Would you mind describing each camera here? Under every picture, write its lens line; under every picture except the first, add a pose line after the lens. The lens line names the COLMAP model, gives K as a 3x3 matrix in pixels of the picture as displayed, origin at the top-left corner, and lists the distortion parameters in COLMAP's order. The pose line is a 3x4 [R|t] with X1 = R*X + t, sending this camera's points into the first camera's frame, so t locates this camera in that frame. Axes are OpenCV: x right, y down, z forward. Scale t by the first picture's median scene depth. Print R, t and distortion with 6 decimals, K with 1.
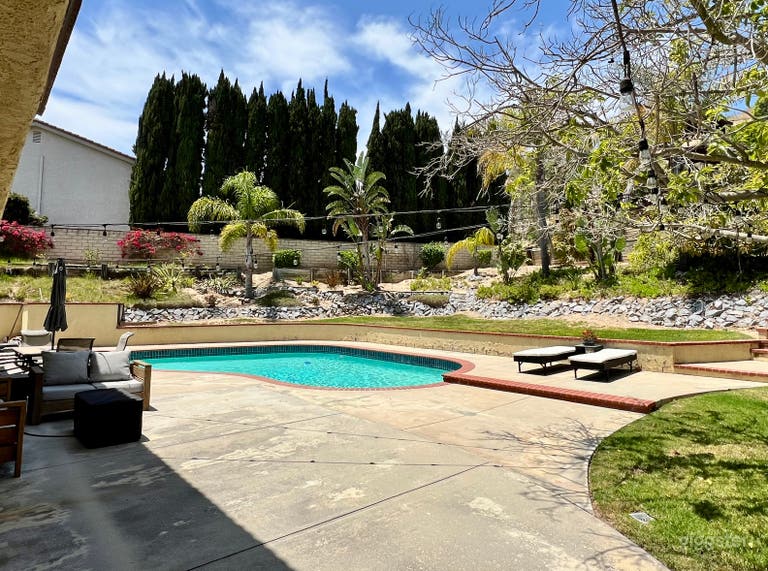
lens RADIAL K [[579.8, 0, 384.0], [0, 579.8, 285.5], [0, 0, 1]] dist [-0.003074, 0.000079]
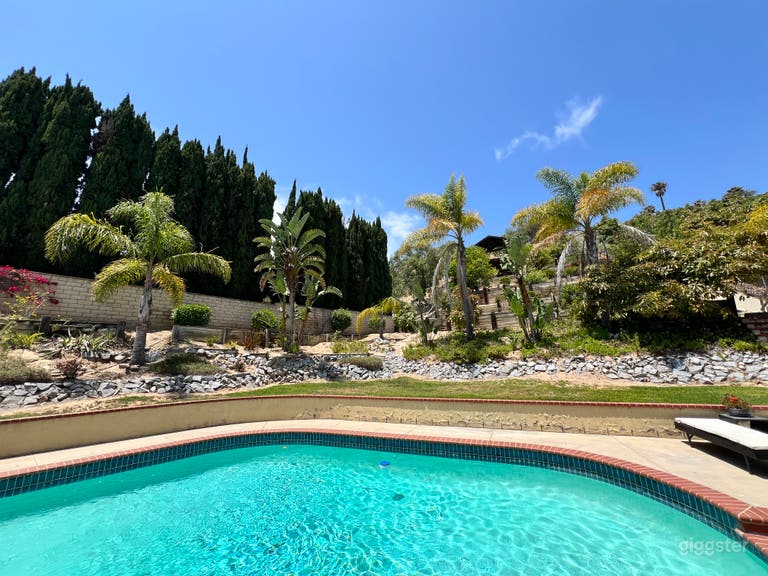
lens RADIAL K [[331.7, 0, 384.0], [0, 331.7, 287.5], [0, 0, 1]] dist [0.000533, 0.000254]
pose [[0.875701, 0.089490, 0.474489, -0.165157], [0.006389, 0.980442, -0.196705, 0.011149], [-0.482812, 0.175286, 0.858002, 0.474262]]
